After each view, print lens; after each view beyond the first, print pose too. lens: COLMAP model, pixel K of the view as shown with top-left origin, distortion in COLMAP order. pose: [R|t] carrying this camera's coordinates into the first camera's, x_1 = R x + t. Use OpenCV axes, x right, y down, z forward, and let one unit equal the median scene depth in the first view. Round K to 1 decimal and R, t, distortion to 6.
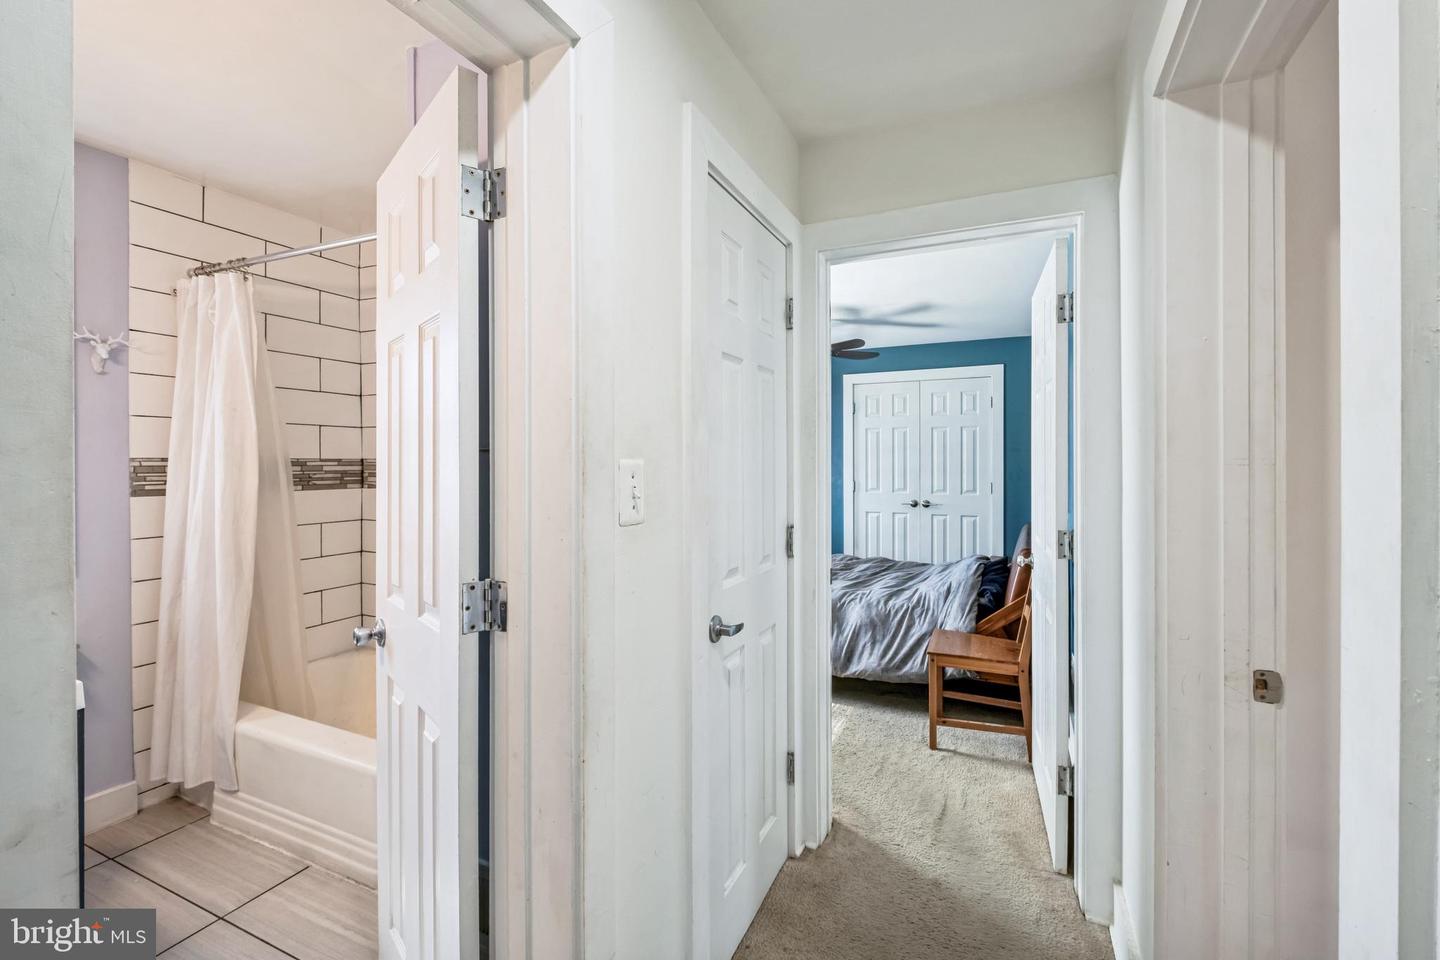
lens RADIAL K [[631.1, 0, 719.9], [0, 631.1, 464.2], [0, 0, 1]] dist [0.008498, -0.008573]
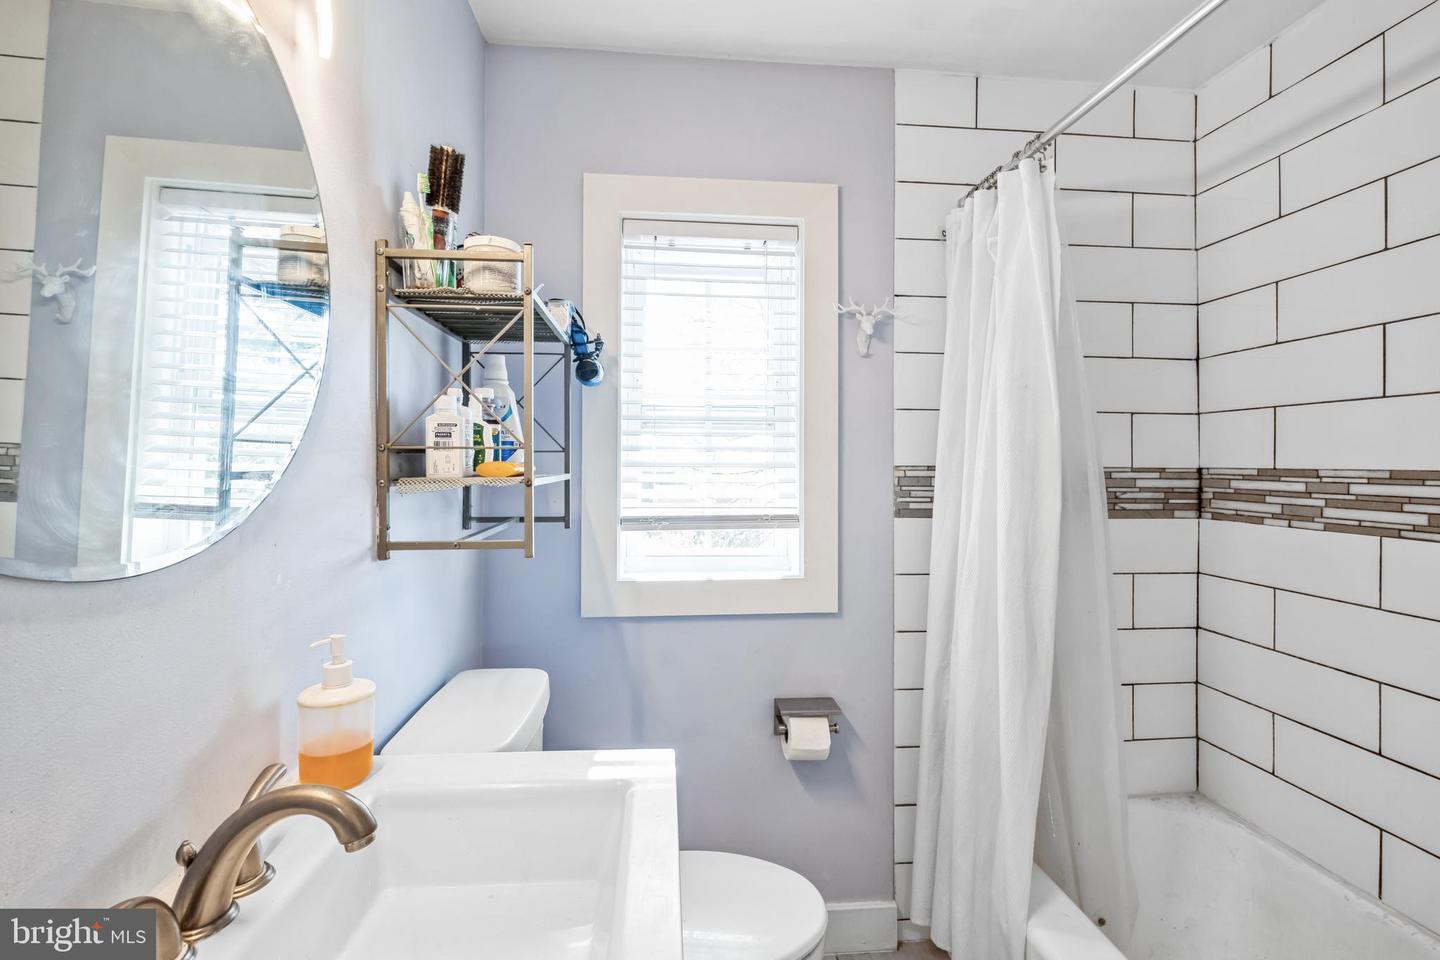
lens RADIAL K [[631.1, 0, 719.9], [0, 631.1, 464.2], [0, 0, 1]] dist [0.008498, -0.008573]
pose [[0.514176, -0.002875, -0.857680, -0.383000], [-0.010275, 0.999902, -0.009511, -0.002290], [0.857623, 0.013703, 0.514096, 0.420870]]
